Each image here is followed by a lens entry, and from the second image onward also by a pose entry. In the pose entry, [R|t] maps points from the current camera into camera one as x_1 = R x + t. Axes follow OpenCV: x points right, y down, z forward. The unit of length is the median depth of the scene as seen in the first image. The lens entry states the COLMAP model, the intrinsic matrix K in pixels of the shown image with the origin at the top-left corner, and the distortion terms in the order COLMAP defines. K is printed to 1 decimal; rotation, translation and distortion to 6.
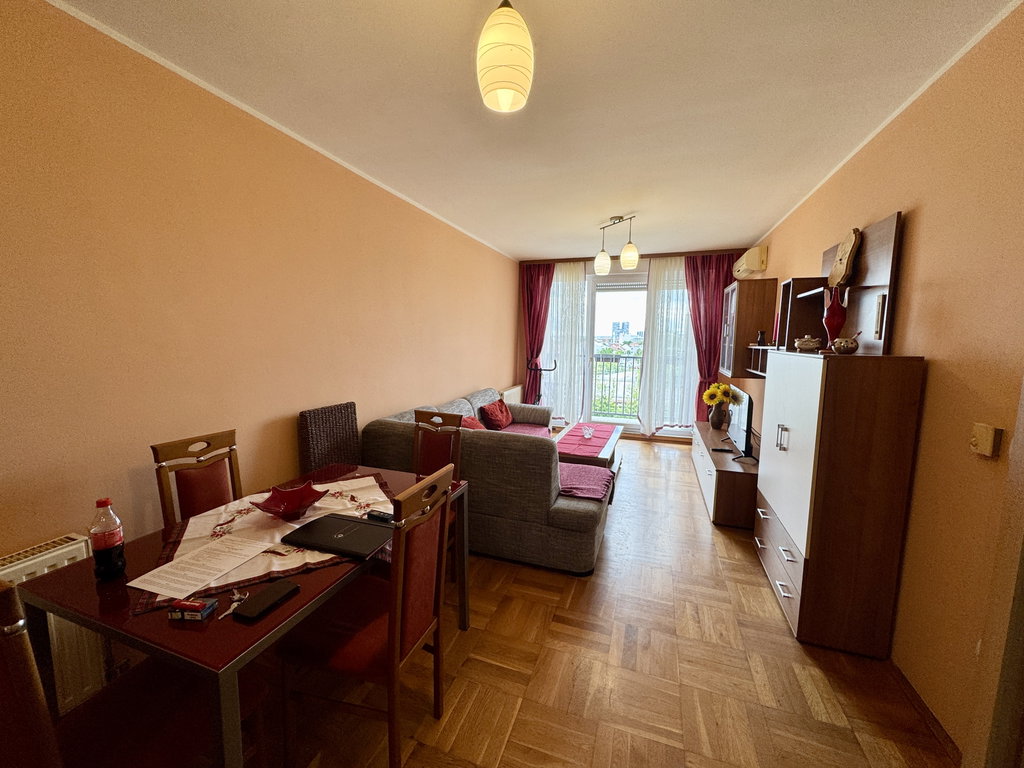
lens RADIAL K [[407.6, 0, 510.3], [0, 407.6, 385.7], [0, 0, 1]] dist [-0.001644, 0.000628]
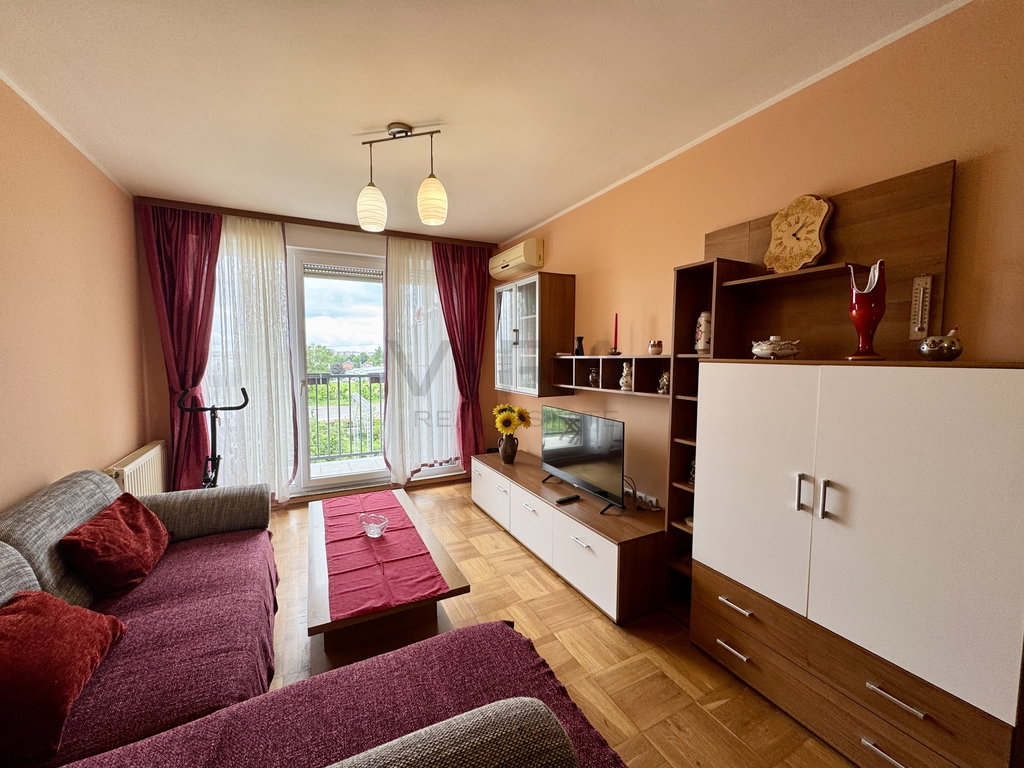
lens RADIAL K [[407.6, 0, 510.3], [0, 407.6, 385.7], [0, 0, 1]] dist [-0.001644, 0.000628]
pose [[0.687480, -0.066417, 0.723160, -0.041564], [0.093160, 0.995647, 0.002879, -0.037525], [-0.720203, 0.065390, 0.690675, 0.384197]]
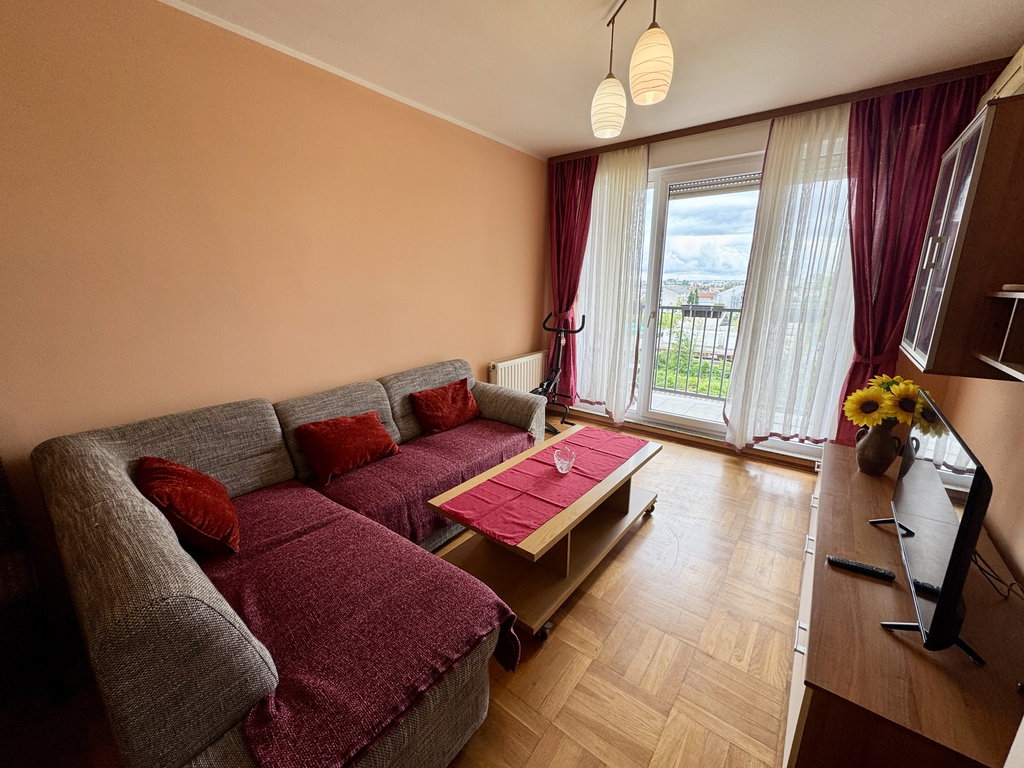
lens RADIAL K [[407.6, 0, 510.3], [0, 407.6, 385.7], [0, 0, 1]] dist [-0.001644, 0.000628]
pose [[0.950532, 0.066425, -0.303441, 0.211943], [-0.027666, 0.991090, 0.130292, -0.036840], [0.309392, -0.115451, 0.943900, 0.378888]]
